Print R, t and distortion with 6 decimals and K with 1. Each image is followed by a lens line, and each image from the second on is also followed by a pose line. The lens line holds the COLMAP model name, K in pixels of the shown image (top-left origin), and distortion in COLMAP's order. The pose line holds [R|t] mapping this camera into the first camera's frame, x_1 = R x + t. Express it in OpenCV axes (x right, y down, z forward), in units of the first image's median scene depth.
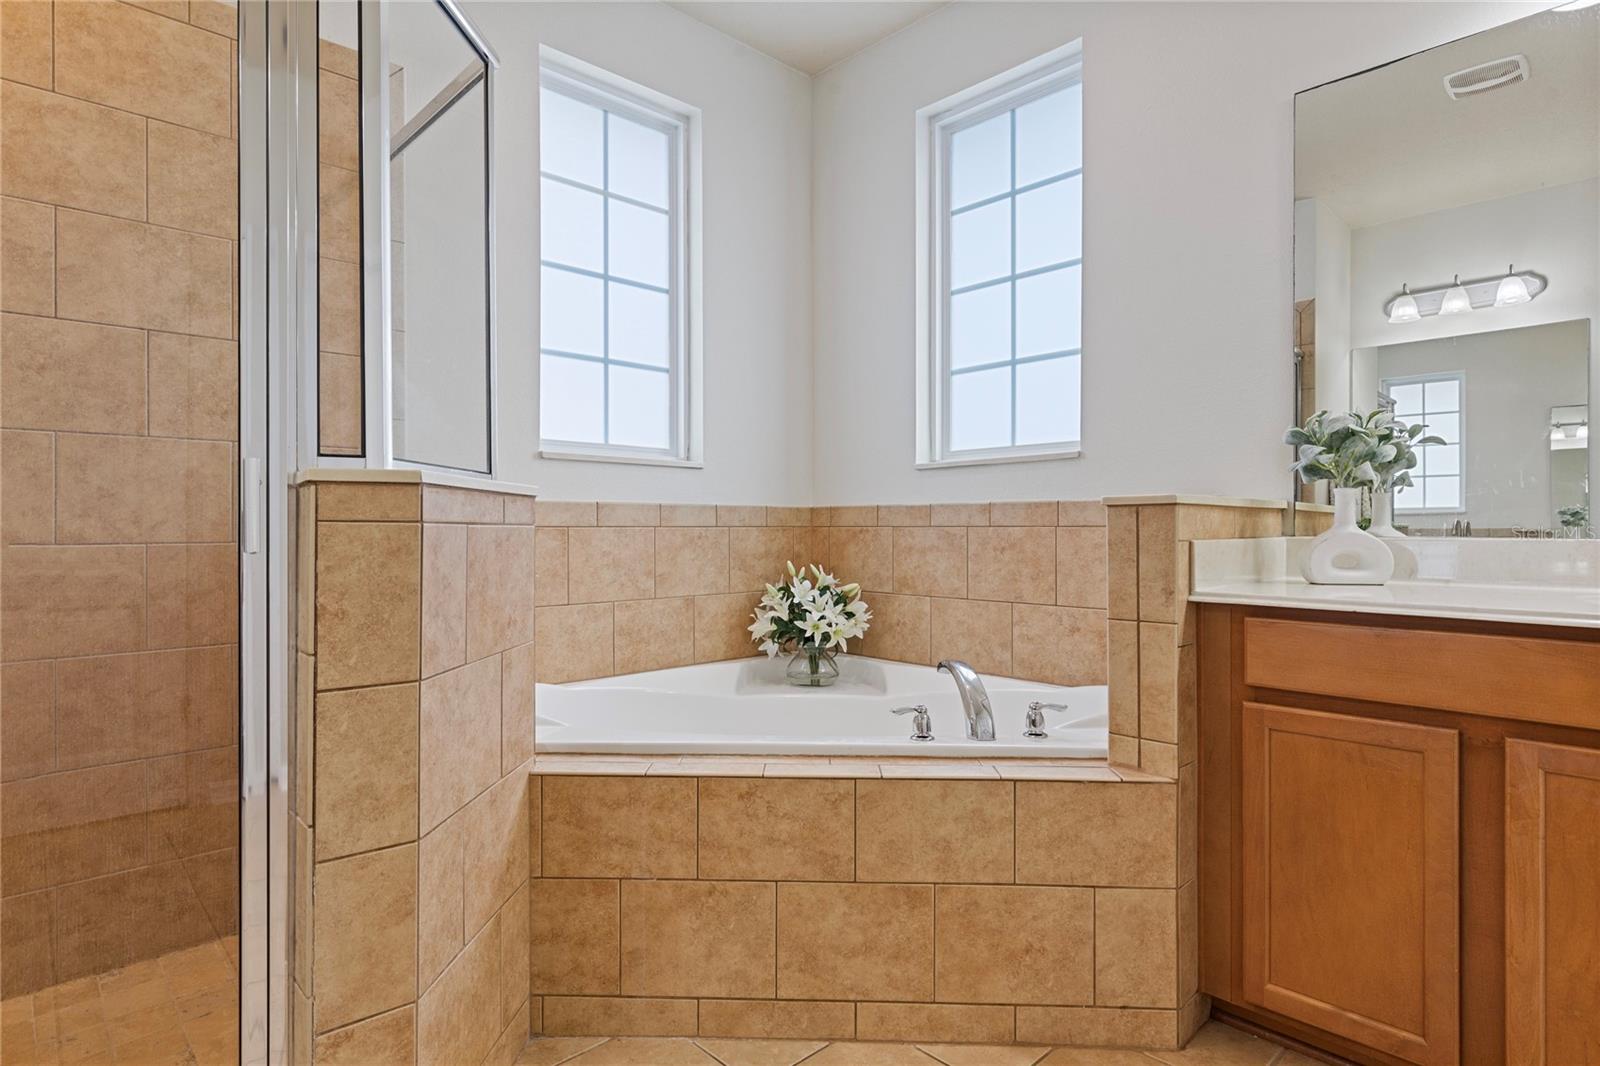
lens RADIAL K [[851.9, 0, 787.3], [0, 851.9, 526.8], [0, 0, 1]] dist [0.001303, -0.000339]
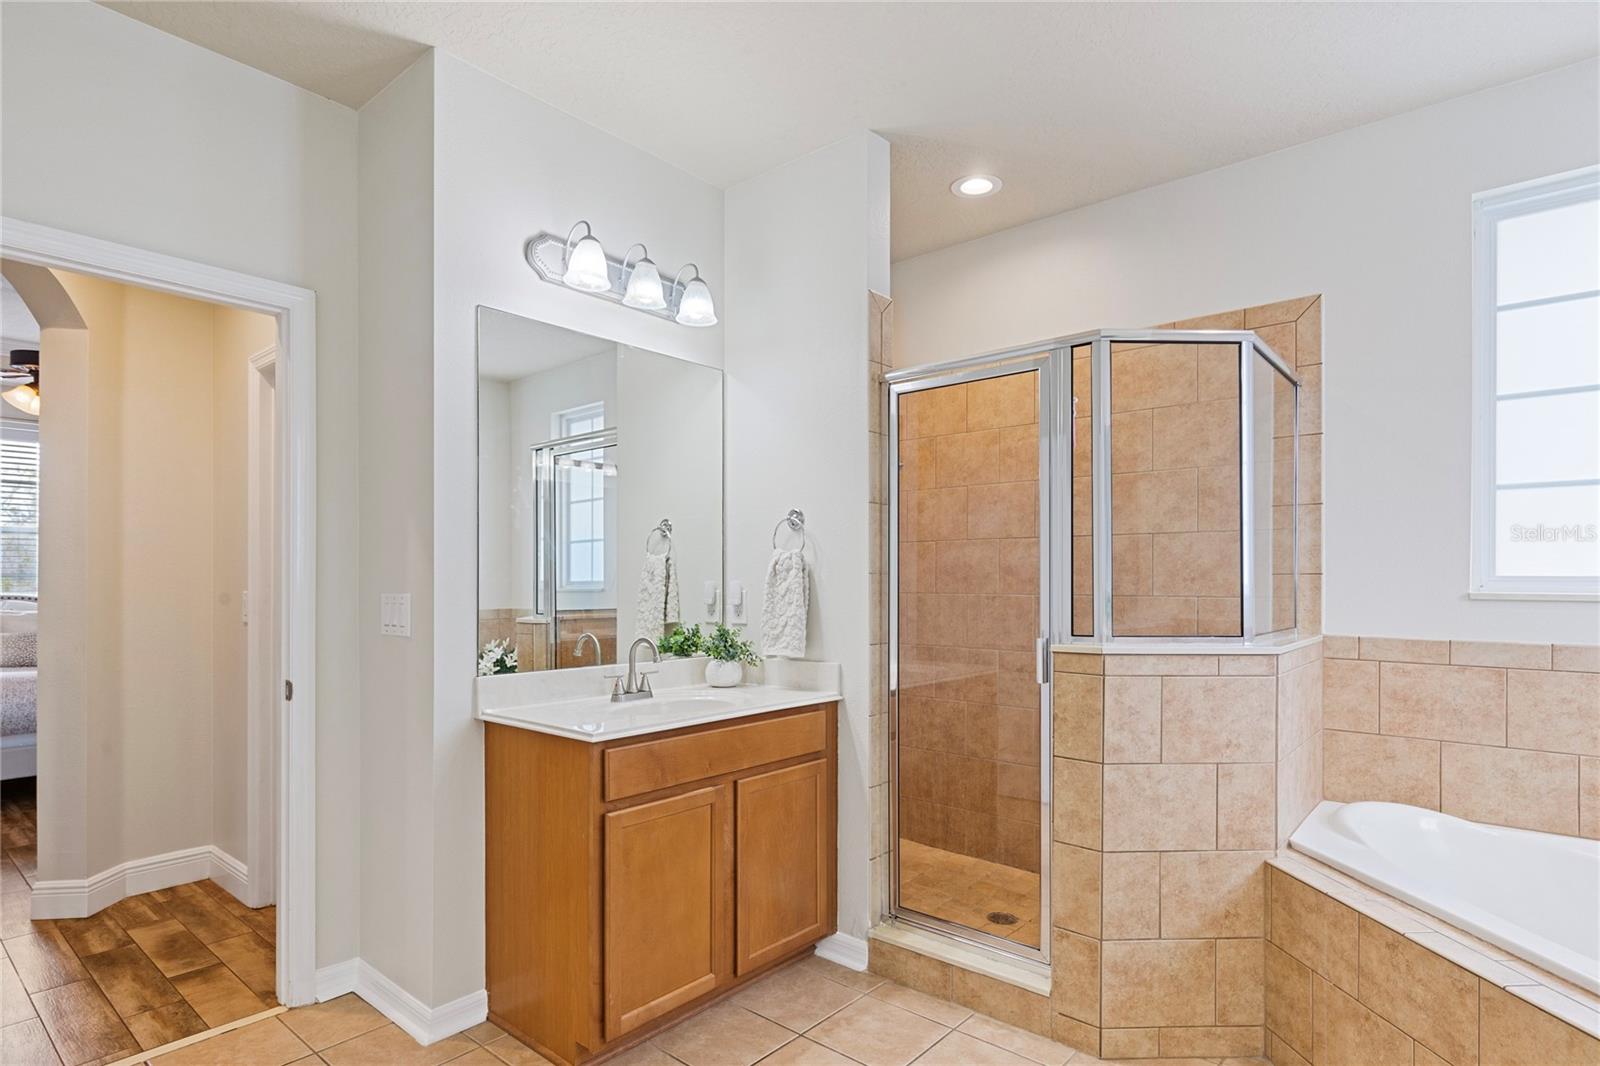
lens RADIAL K [[849.9, 0, 796.2], [0, 849.9, 578.5], [0, 0, 1]] dist [0.000081, 0.000349]
pose [[0.107155, 0.001238, -0.994242, 0.902535], [-0.000636, 0.999999, 0.001176, -0.149295], [0.994242, 0.000507, 0.107156, 0.114789]]
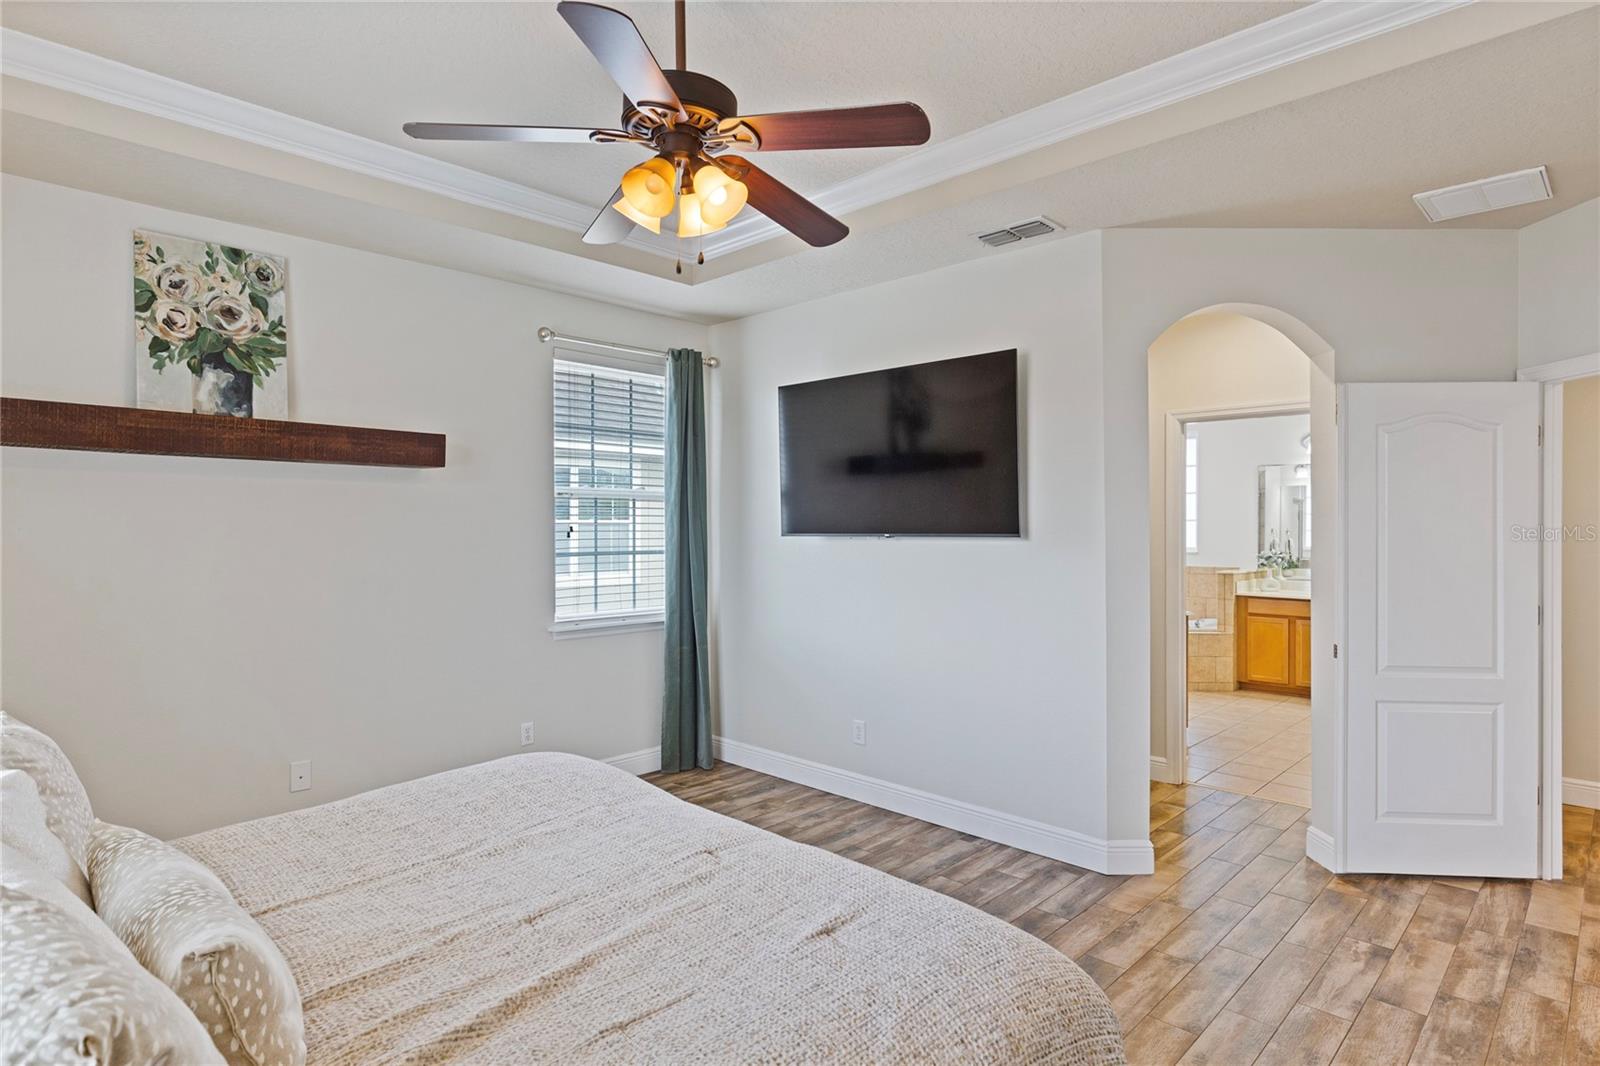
lens RADIAL K [[846.4, 0, 800.3], [0, 846.4, 522.1], [0, 0, 1]] dist [-0.001287, 0.000115]
pose [[0.998963, 0.005284, 0.045211, -1.983007], [-0.005247, 0.999986, -0.000948, -0.275156], [-0.045216, 0.000710, 0.998977, -3.287181]]
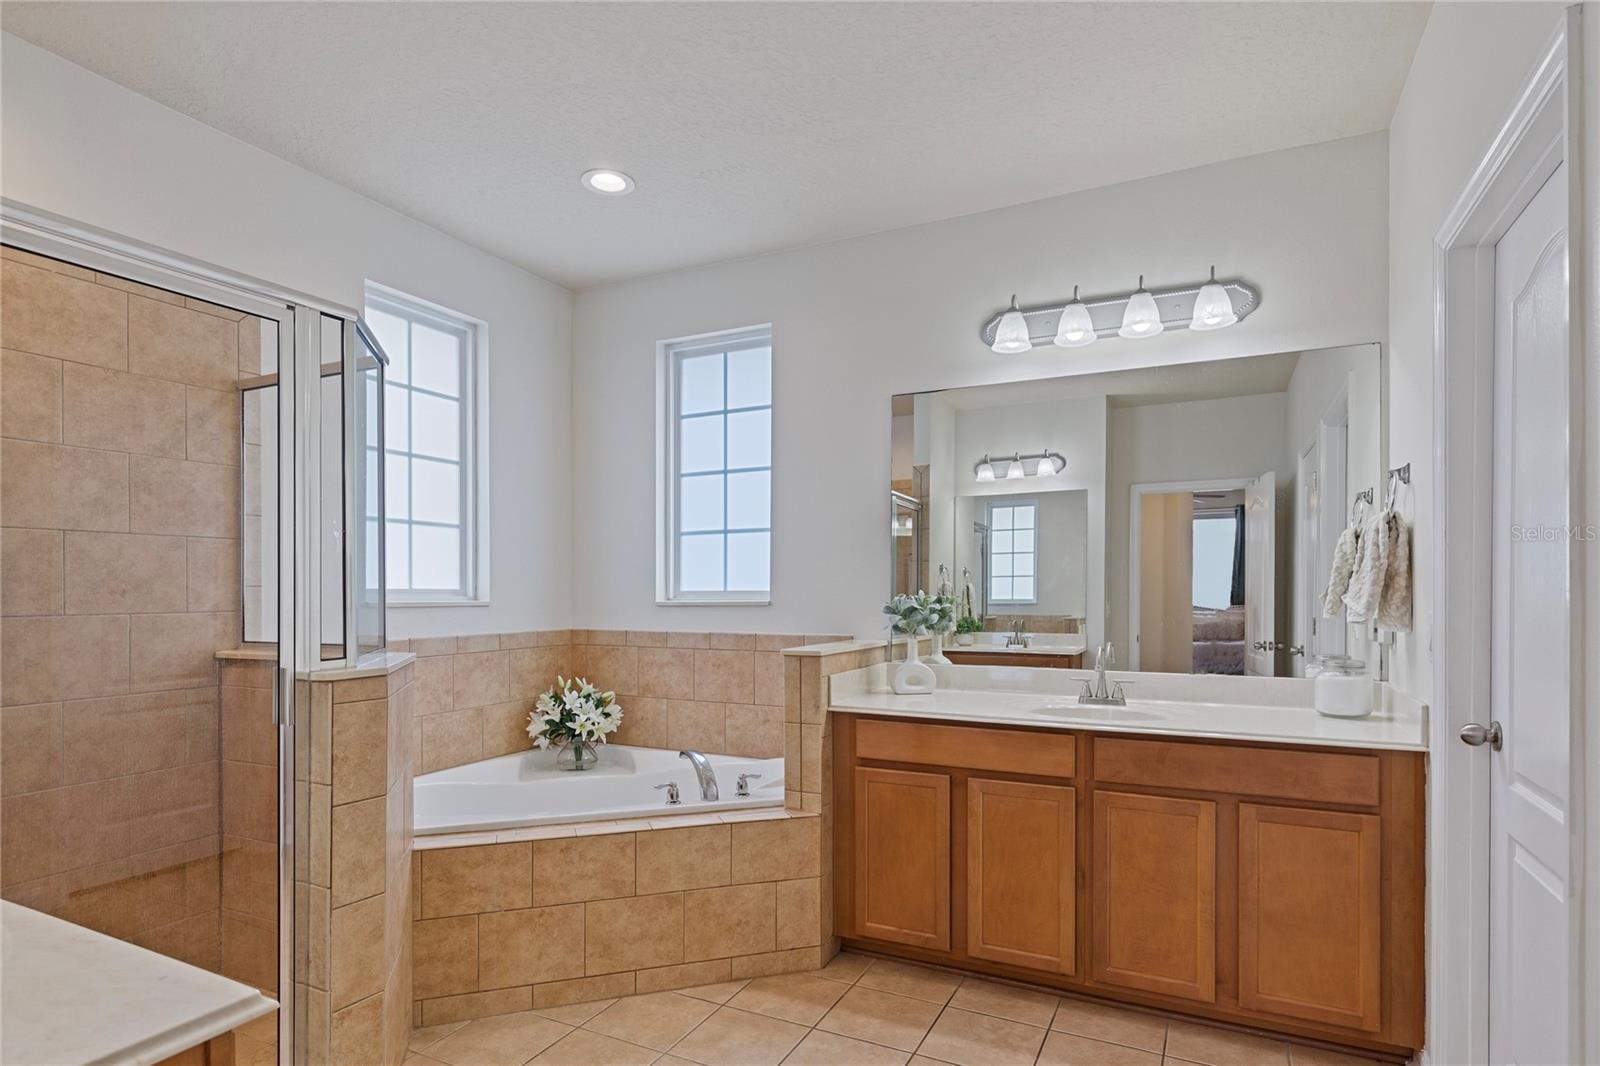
lens RADIAL K [[849.2, 0, 796.1], [0, 849.2, 588.3], [0, 0, 1]] dist [-0.001466, -0.000637]
pose [[0.936682, 0.001576, 0.350178, -0.185941], [-0.001316, 0.999999, -0.000981, -0.152275], [-0.350179, 0.000458, 0.936683, -0.568272]]
